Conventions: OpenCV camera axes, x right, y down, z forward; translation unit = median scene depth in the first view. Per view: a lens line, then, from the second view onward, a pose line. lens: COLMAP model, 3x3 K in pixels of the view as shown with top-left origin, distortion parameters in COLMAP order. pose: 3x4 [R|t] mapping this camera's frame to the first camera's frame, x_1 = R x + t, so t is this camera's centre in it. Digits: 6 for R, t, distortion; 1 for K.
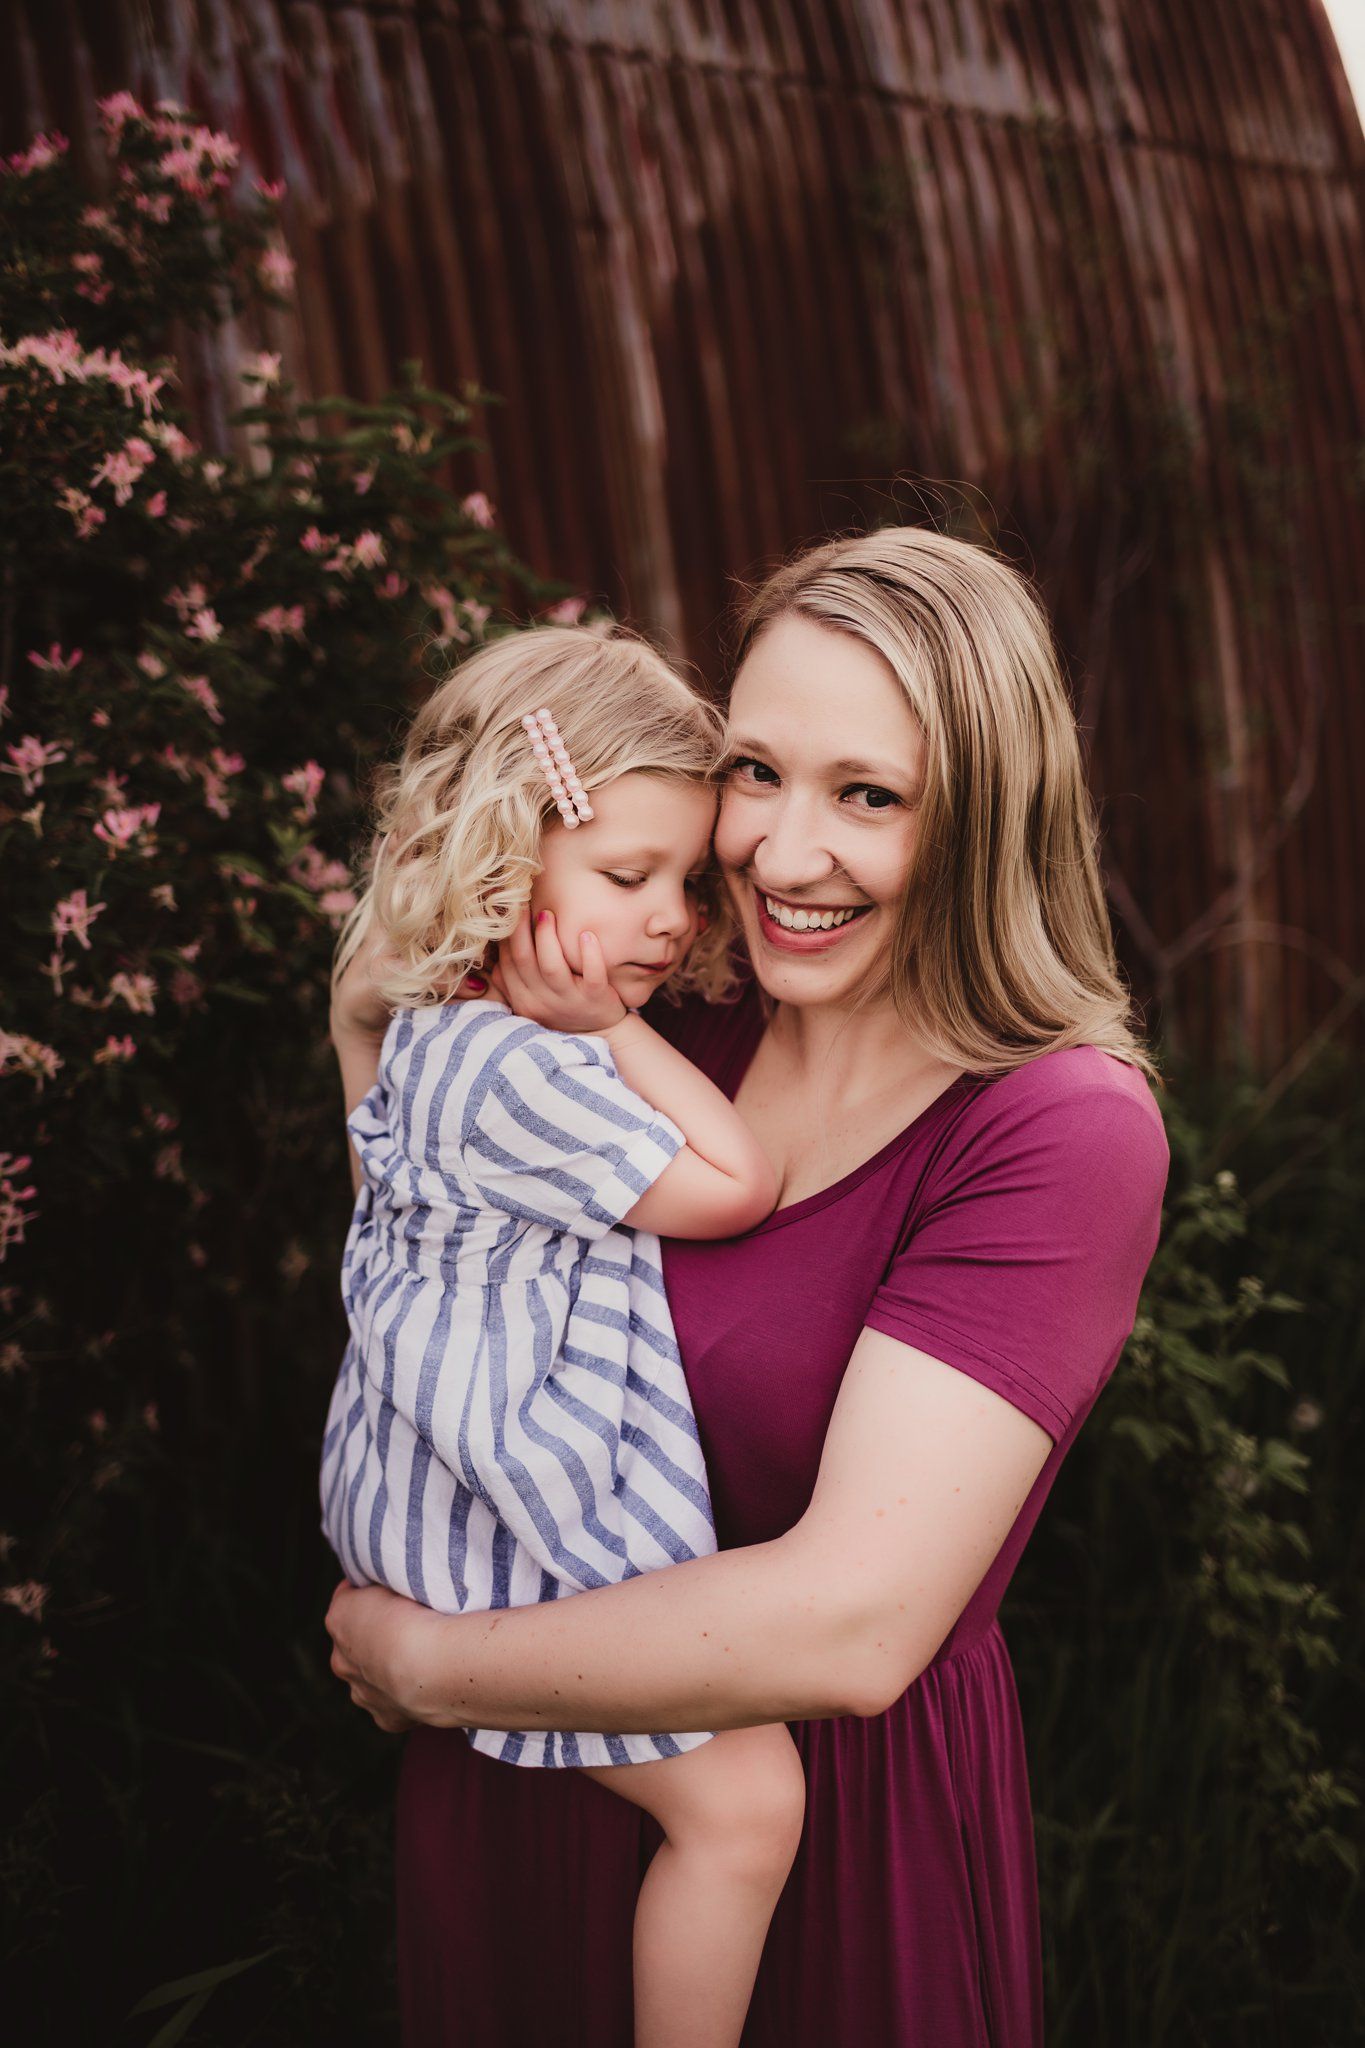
lens RADIAL K [[2002.1, 0, 682.5], [0, 2002.1, 1024.0], [0, 0, 1]] dist [0.011248, -0.001661]
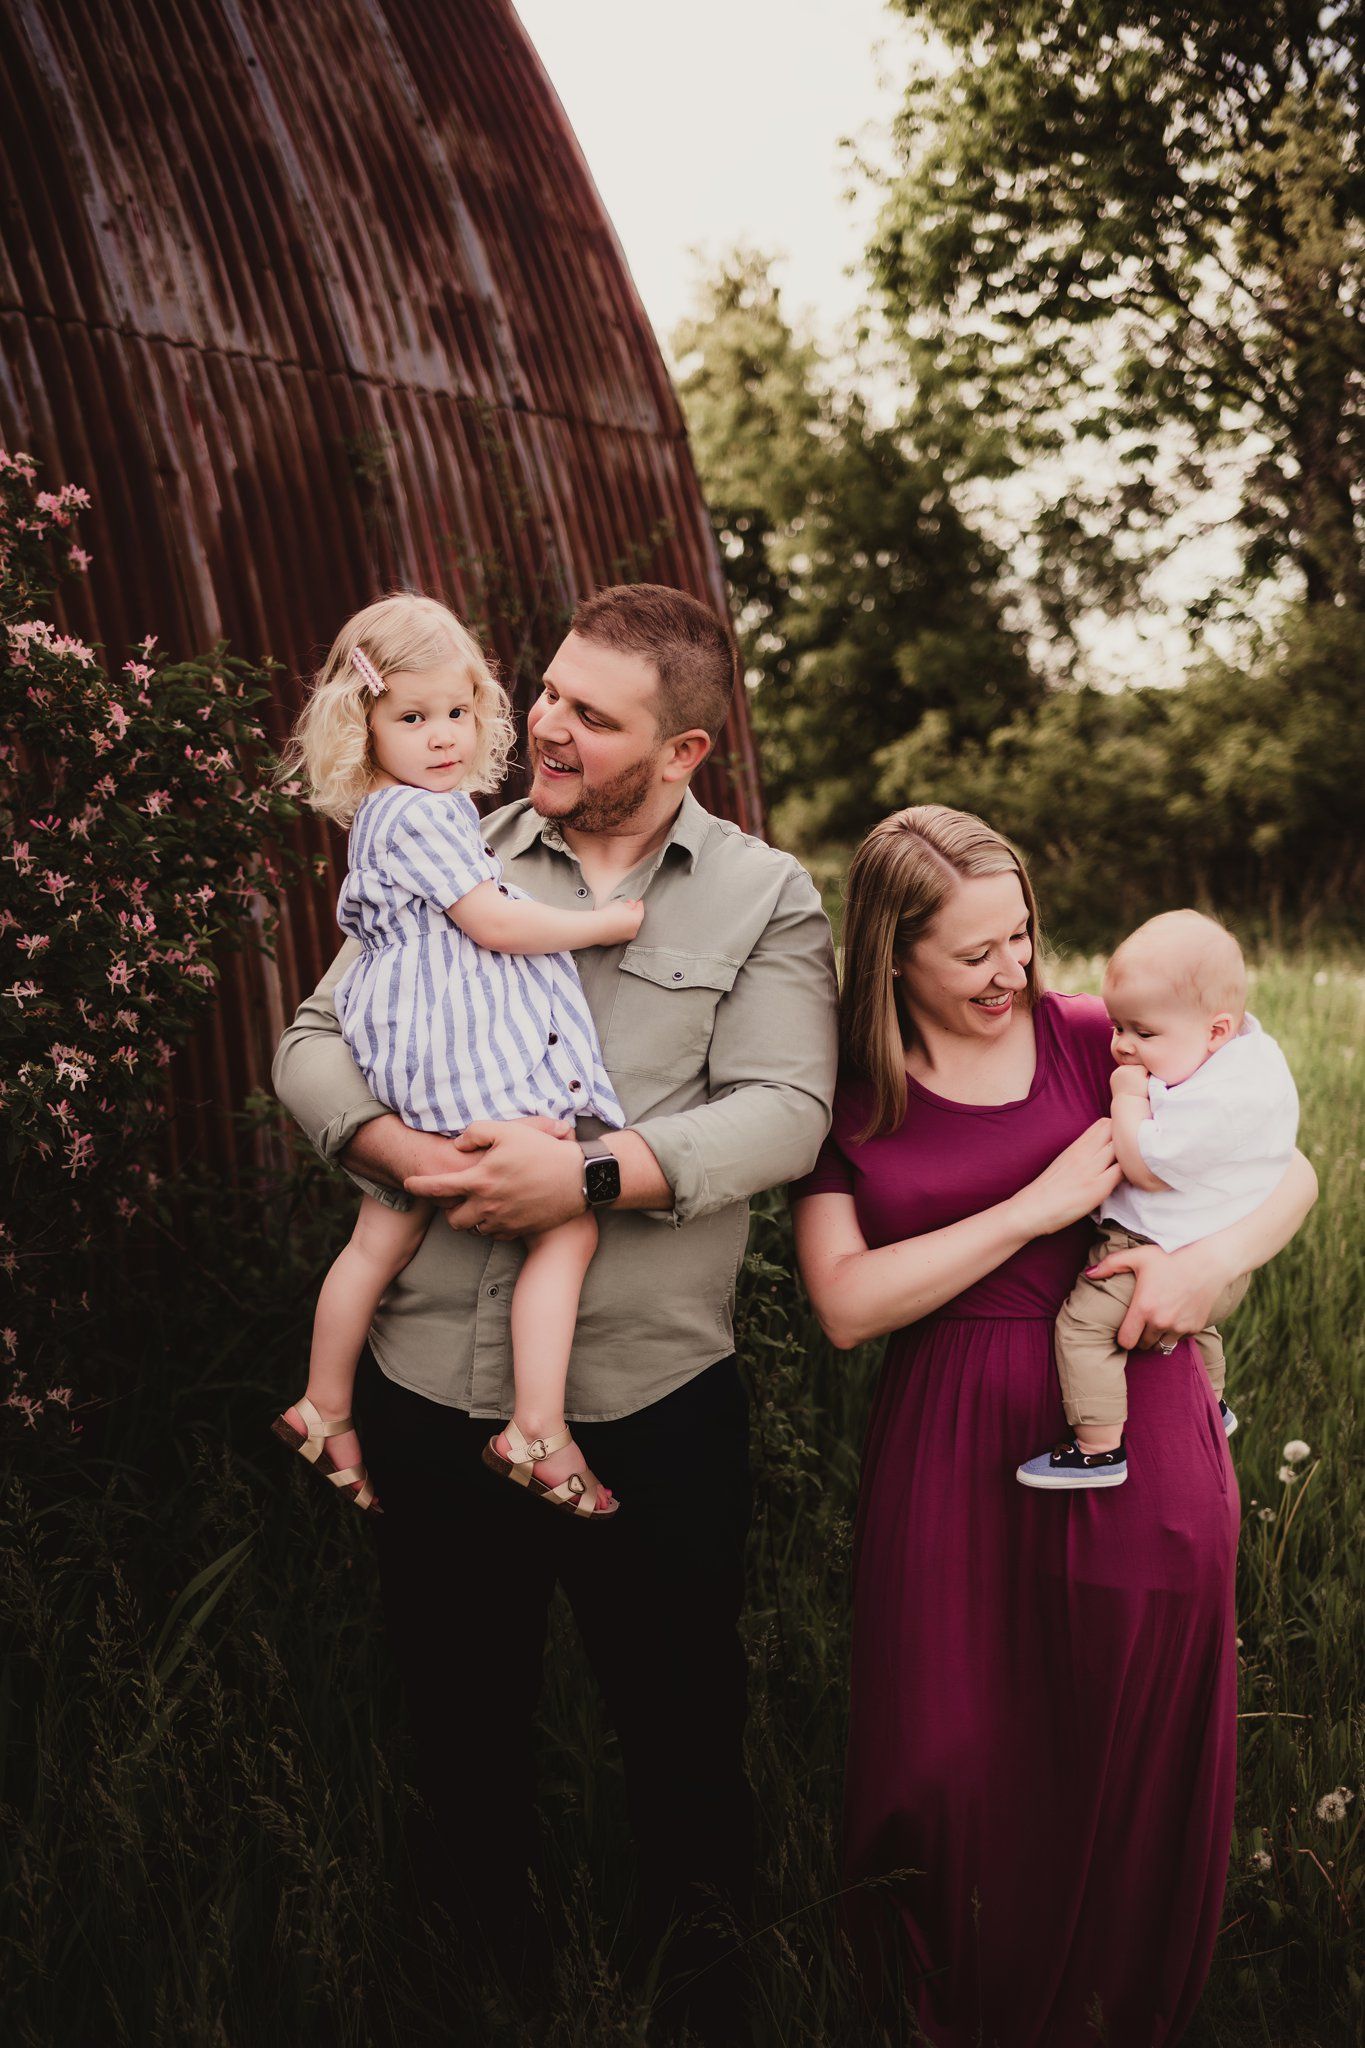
lens RADIAL K [[1982.5, 0, 690.0], [0, 1982.5, 1036.1], [0, 0, 1]] dist [0.009640, -0.005552]
pose [[0.935791, -0.039575, 0.350328, -0.189743], [0.052026, 0.998302, -0.026198, 0.028470], [-0.348696, 0.042742, 0.936261, -0.333513]]
